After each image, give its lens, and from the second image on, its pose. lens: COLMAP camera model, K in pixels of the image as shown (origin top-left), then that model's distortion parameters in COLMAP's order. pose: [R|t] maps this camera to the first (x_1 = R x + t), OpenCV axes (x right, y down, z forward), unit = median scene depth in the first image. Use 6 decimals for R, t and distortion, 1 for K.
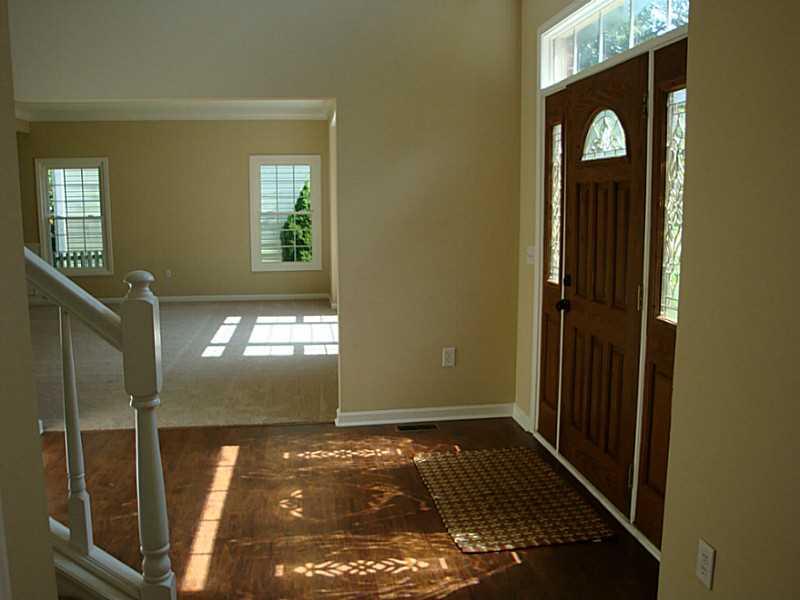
lens RADIAL K [[729.1, 0, 400.6], [0, 729.1, 302.1], [0, 0, 1]] dist [0.050532, 0.005456]
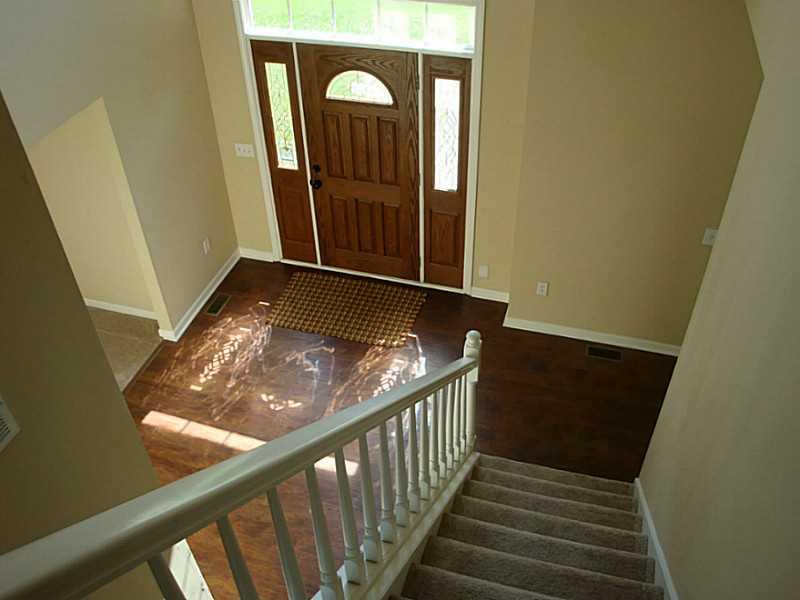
lens RADIAL K [[729.1, 0, 400.6], [0, 729.1, 302.1], [0, 0, 1]] dist [0.050532, 0.005456]
pose [[0.438188, -0.605871, 0.664012, -0.850371], [0.175236, 0.782112, 0.597990, -0.680874], [-0.881637, -0.145673, 0.448883, 0.157130]]
